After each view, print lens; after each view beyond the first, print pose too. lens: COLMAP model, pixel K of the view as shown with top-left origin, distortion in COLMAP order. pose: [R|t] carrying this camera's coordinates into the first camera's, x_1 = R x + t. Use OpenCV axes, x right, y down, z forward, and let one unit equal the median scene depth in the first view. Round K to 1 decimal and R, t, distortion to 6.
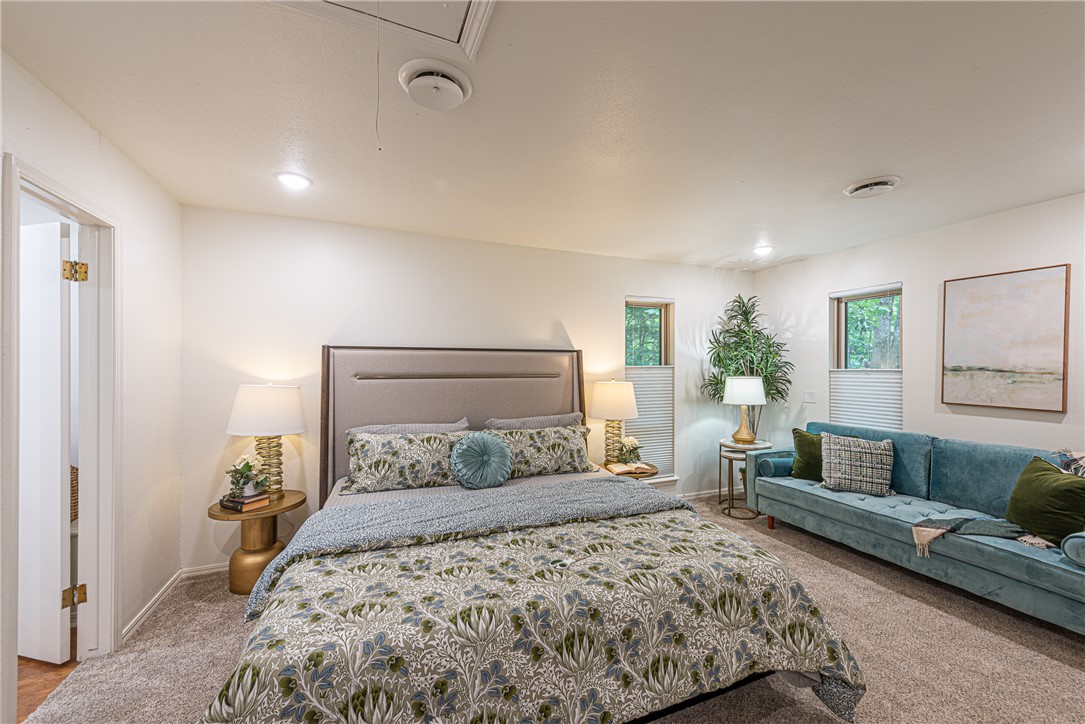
lens RADIAL K [[426.0, 0, 546.4], [0, 426.0, 364.2], [0, 0, 1]] dist [0.003190, -0.000738]
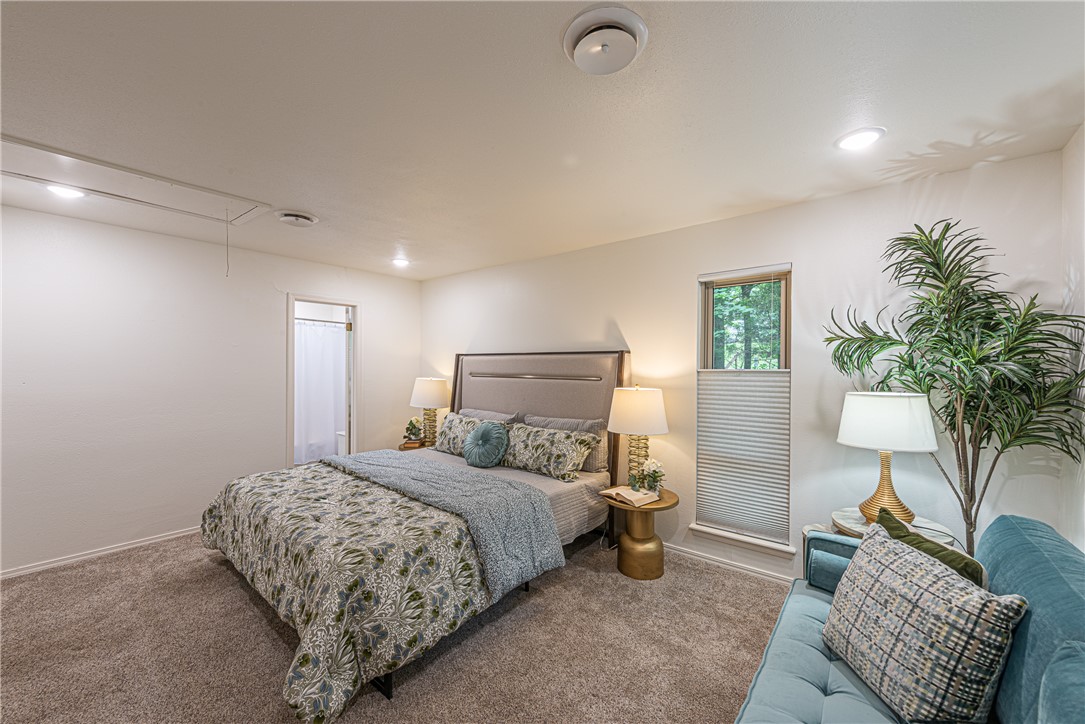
lens RADIAL K [[426.0, 0, 546.9], [0, 426.0, 365.7], [0, 0, 1]] dist [0.003190, -0.000738]
pose [[0.478271, 0.002292, -0.878209, 0.958207], [0.000459, 0.999996, 0.002860, -0.005652], [0.878212, -0.001771, 0.478268, 0.541186]]
